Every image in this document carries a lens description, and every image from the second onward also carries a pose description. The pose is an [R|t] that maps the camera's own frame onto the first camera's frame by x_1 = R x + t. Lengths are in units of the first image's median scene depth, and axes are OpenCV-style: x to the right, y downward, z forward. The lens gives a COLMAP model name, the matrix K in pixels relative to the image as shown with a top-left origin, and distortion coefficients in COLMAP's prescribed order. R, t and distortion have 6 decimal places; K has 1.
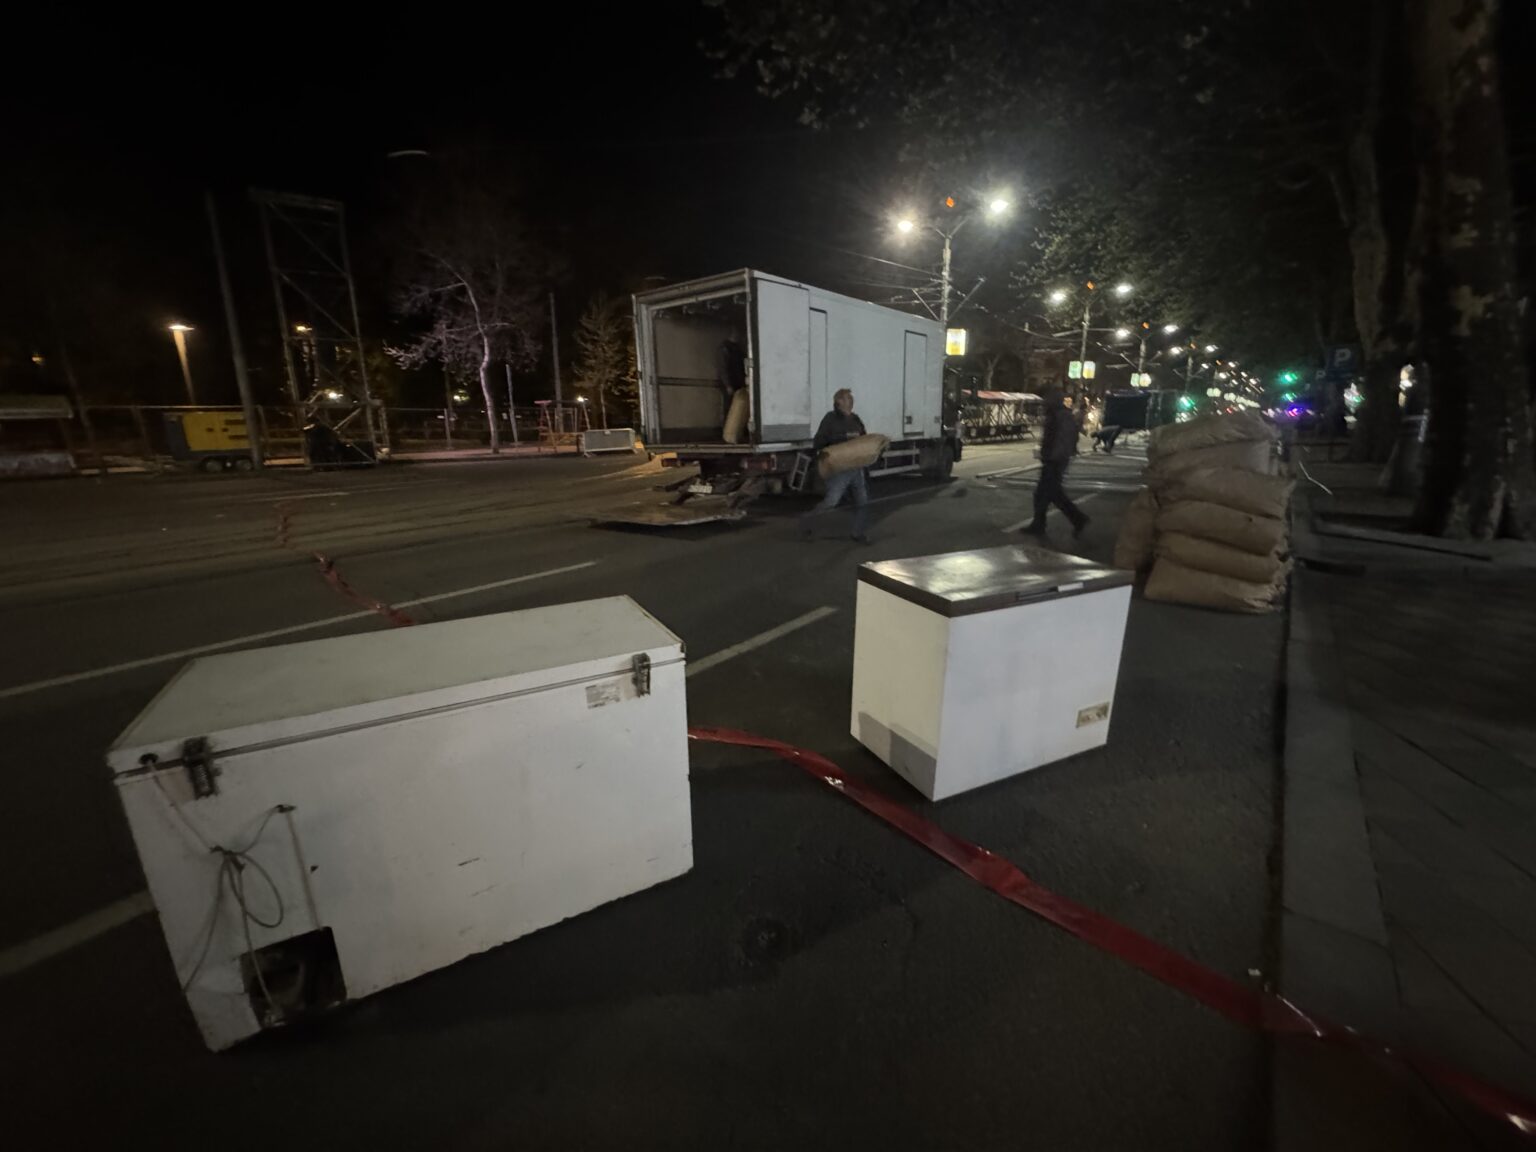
lens RADIAL K [[613.4, 0, 768.0], [0, 613.4, 576.0], [0, 0, 1]] dist [0.000508, 0.000047]
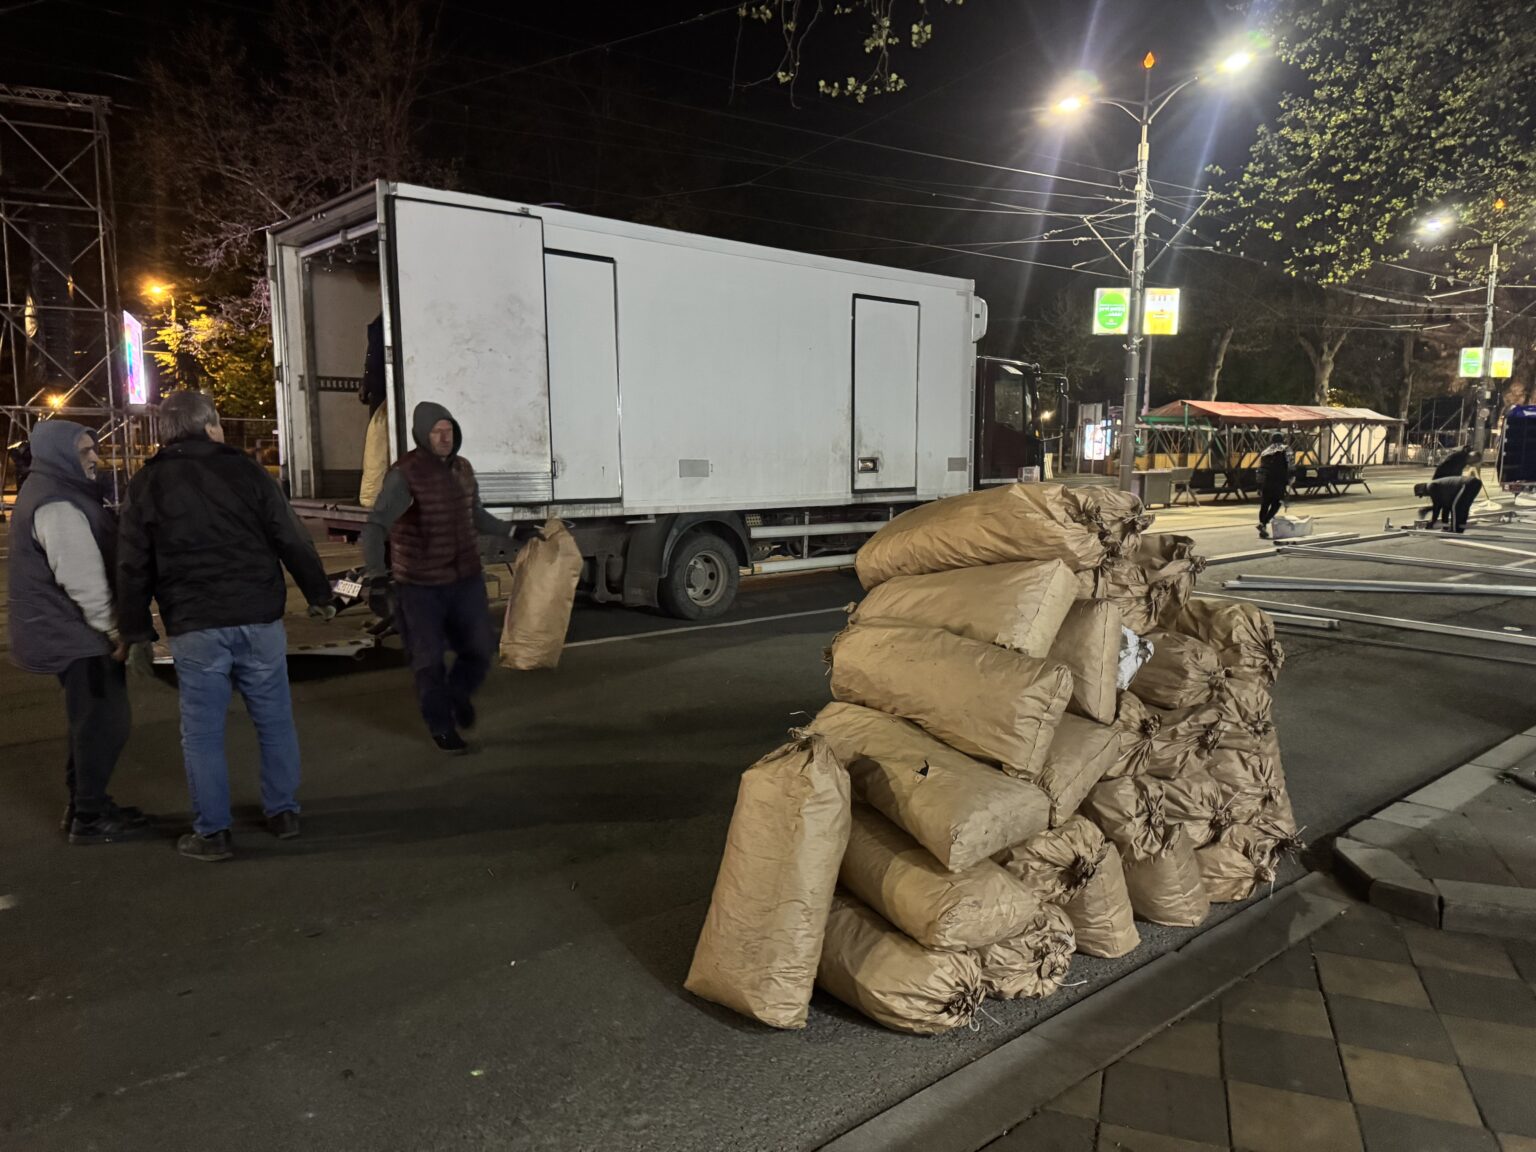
lens RADIAL K [[1101.0, 0, 768.0], [0, 1101.0, 576.0], [0, 0, 1]] dist [0.094380, -0.137336]
pose [[0.986670, 0.038818, -0.158039, 0.173232], [-0.058934, 0.990448, -0.124659, -0.026083], [0.151691, 0.132311, 0.979532, 0.062543]]
